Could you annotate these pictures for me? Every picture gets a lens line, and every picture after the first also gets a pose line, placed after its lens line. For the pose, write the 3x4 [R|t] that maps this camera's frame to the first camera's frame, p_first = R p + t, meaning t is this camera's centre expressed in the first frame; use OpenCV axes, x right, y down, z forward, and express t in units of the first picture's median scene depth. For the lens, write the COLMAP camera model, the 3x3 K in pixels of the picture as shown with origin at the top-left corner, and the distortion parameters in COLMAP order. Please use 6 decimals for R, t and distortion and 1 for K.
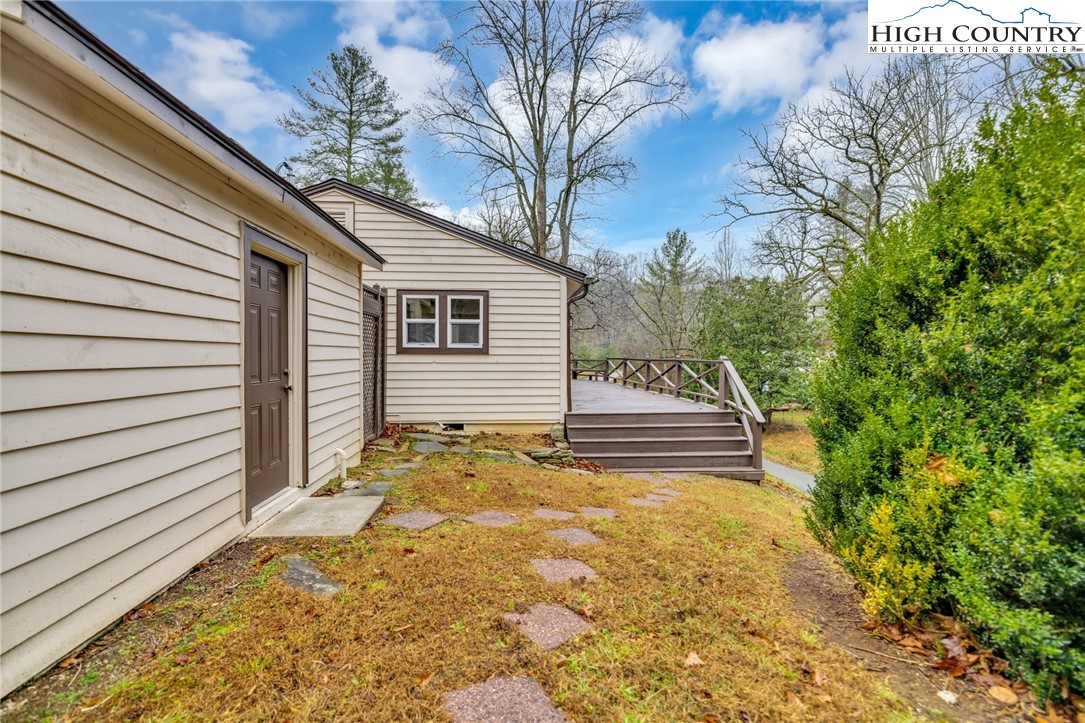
lens RADIAL K [[498.5, 0, 543.2], [0, 498.5, 356.0], [0, 0, 1]] dist [-0.000666, 0.000004]
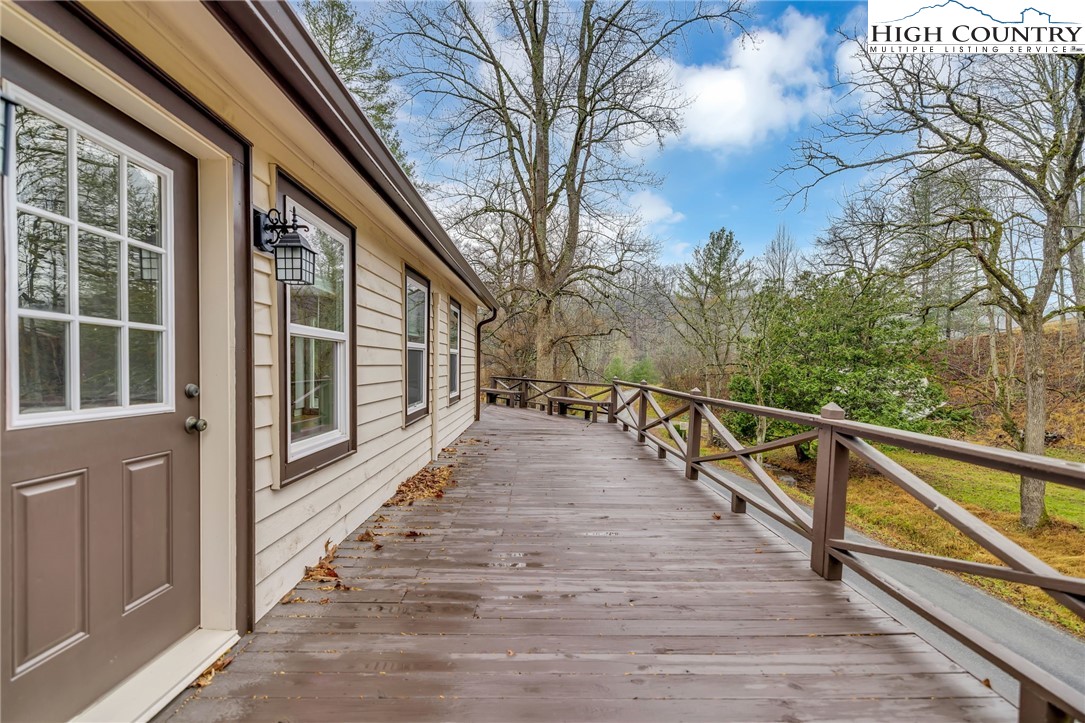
lens RADIAL K [[469.3, 0, 542.4], [0, 469.3, 377.4], [0, 0, 1]] dist [0.001612, 0.000071]
pose [[0.996135, 0.017113, -0.086148, 0.059057], [-0.015176, 0.999618, 0.023089, -0.007190], [0.086510, -0.021693, 0.996015, 0.303631]]
